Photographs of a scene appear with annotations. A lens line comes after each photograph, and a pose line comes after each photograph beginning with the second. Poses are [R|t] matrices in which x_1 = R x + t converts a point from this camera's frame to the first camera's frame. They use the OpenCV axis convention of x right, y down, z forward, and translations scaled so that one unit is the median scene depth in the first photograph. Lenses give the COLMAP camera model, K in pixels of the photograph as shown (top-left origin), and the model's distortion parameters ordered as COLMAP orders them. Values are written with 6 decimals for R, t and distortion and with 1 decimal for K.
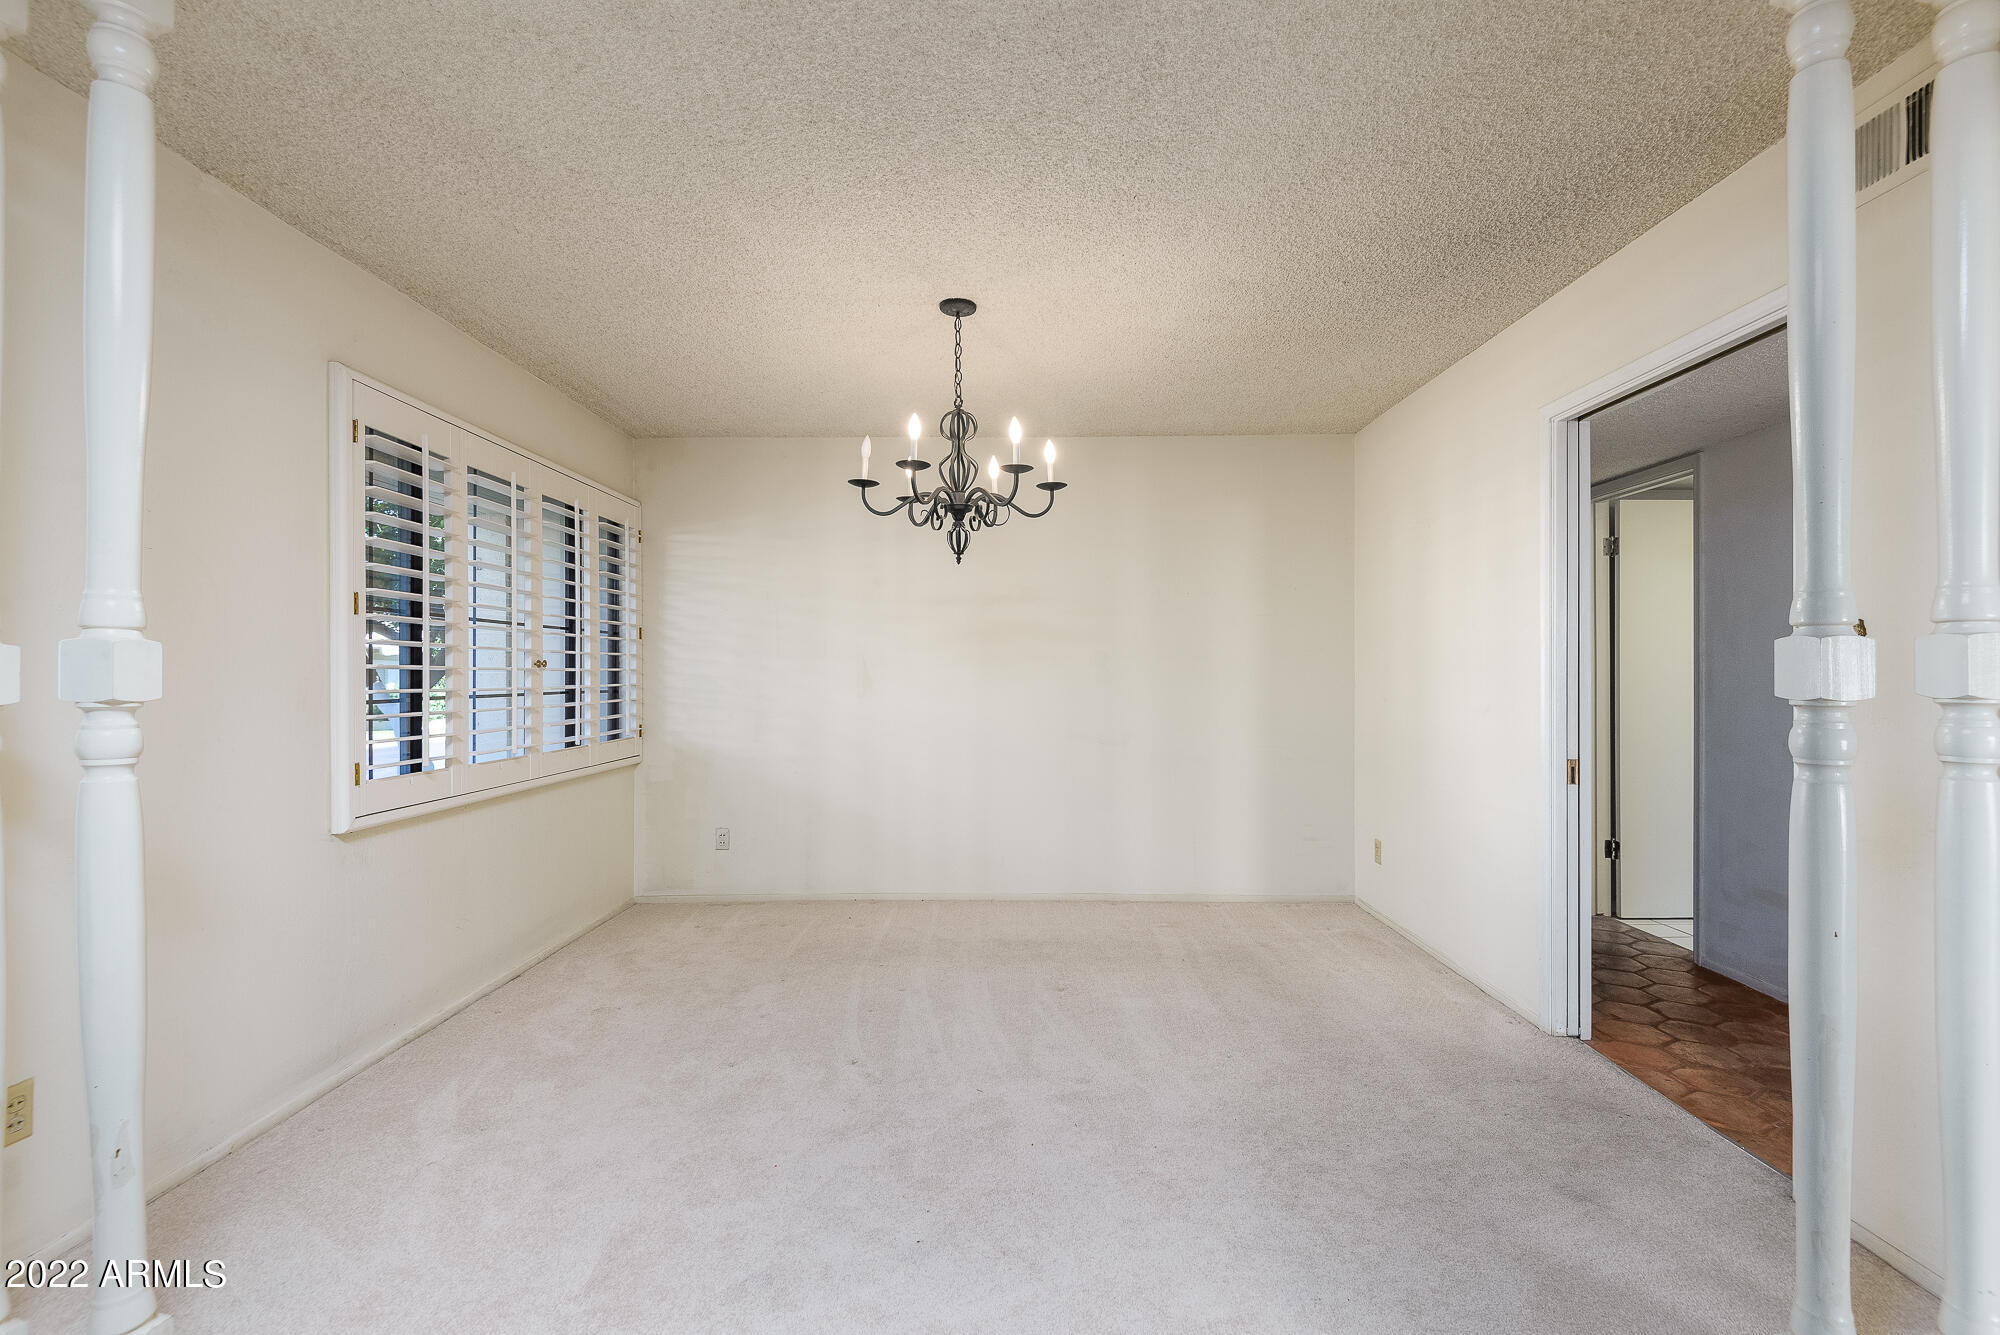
lens RADIAL K [[904.9, 0, 1000.0], [0, 904.9, 667.5], [0, 0, 1]] dist [0.035323, -0.024413]
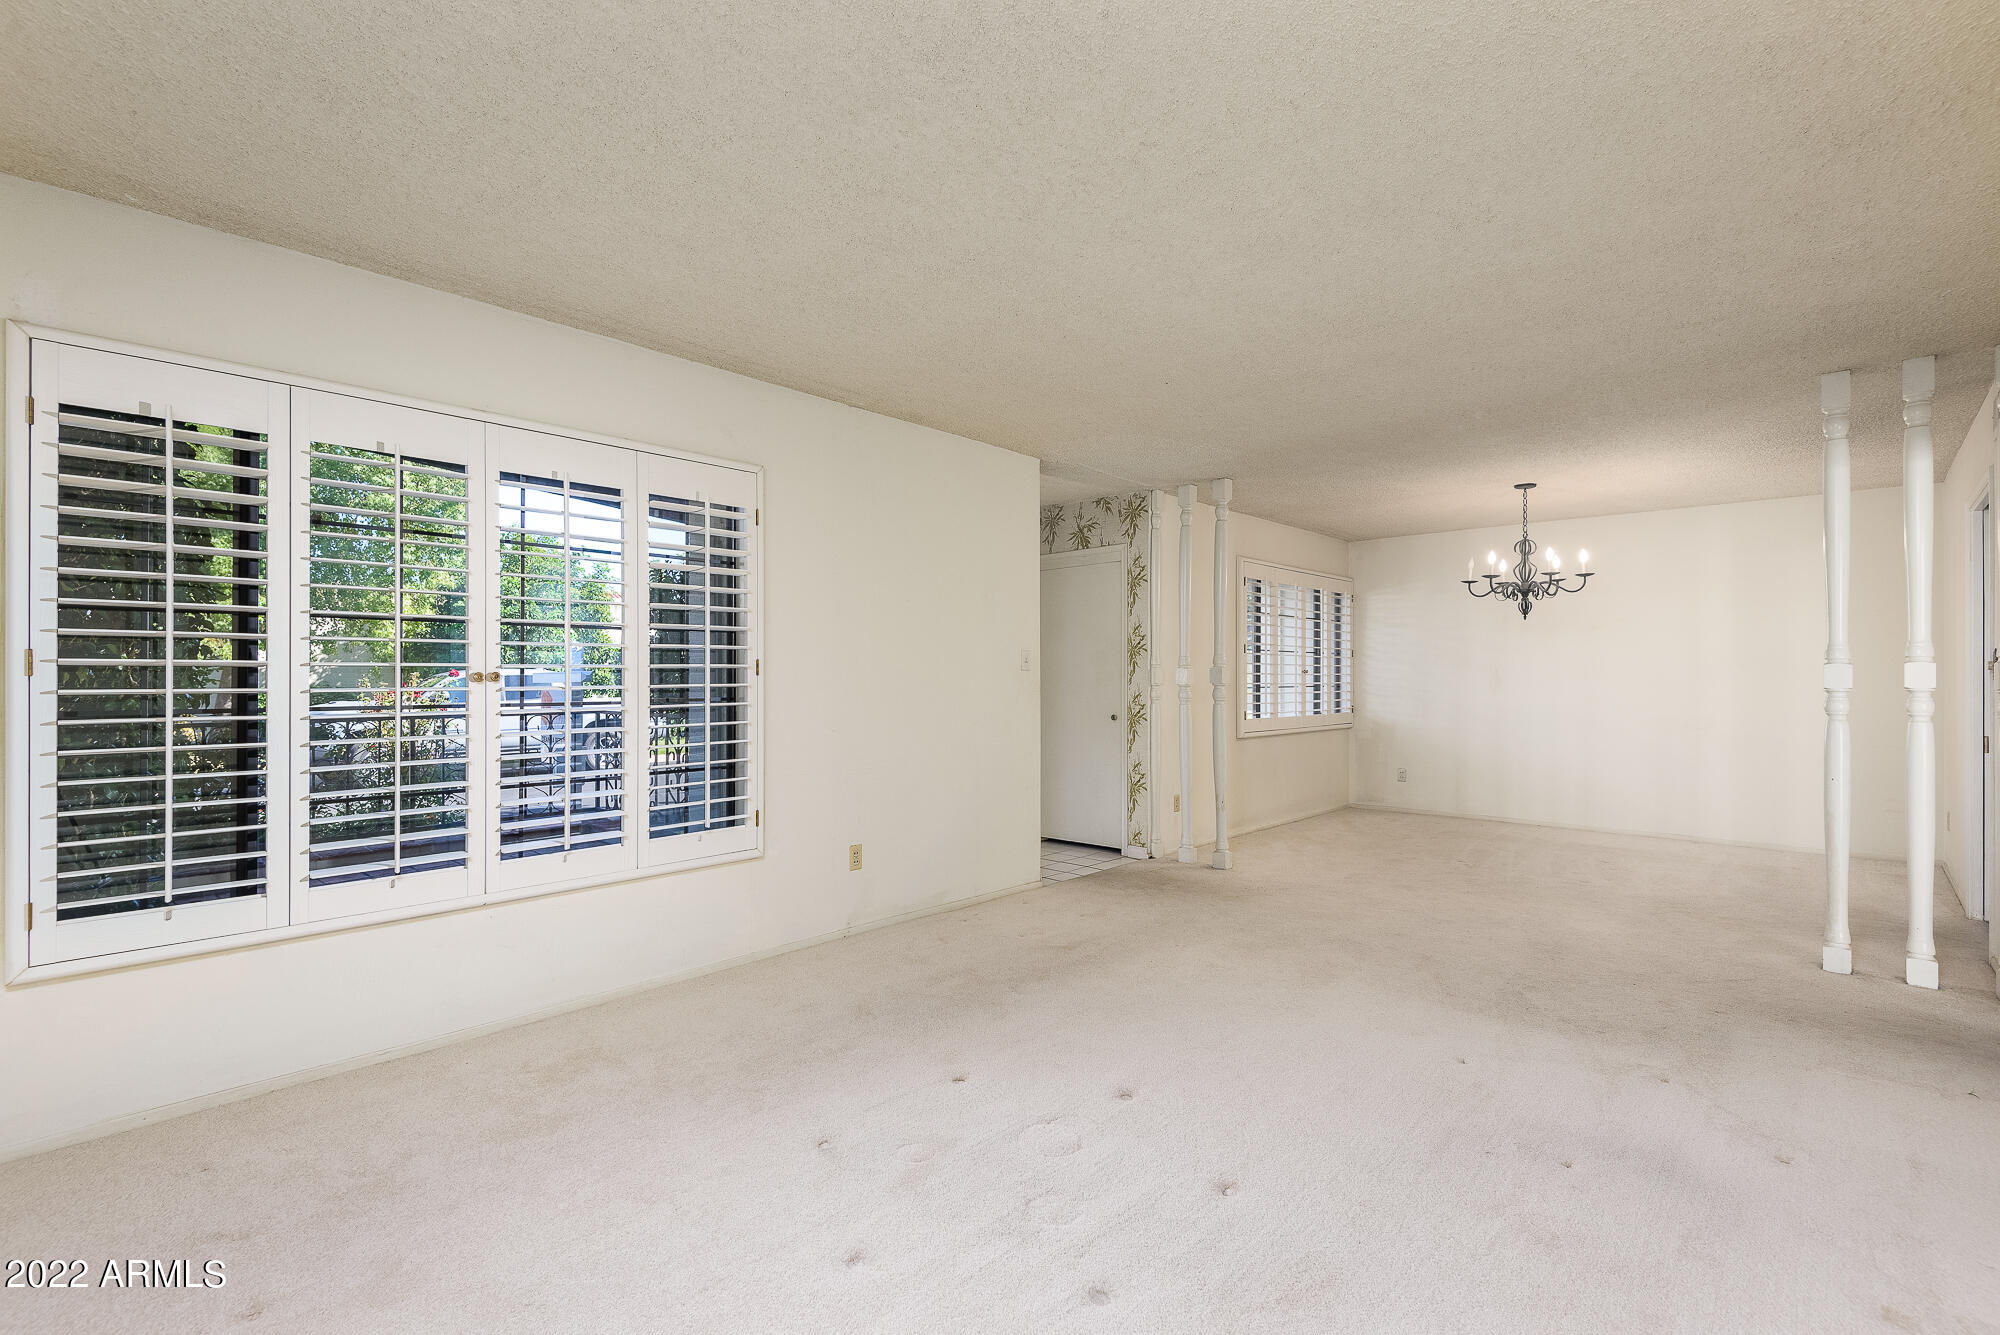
lens RADIAL K [[904.9, 0, 1000.0], [0, 904.9, 667.5], [0, 0, 1]] dist [0.035323, -0.024413]
pose [[0.745738, -0.003698, -0.666230, 0.286003], [0.003212, 0.999993, -0.001955, -0.009683], [0.666232, -0.000682, 0.745744, -0.813782]]
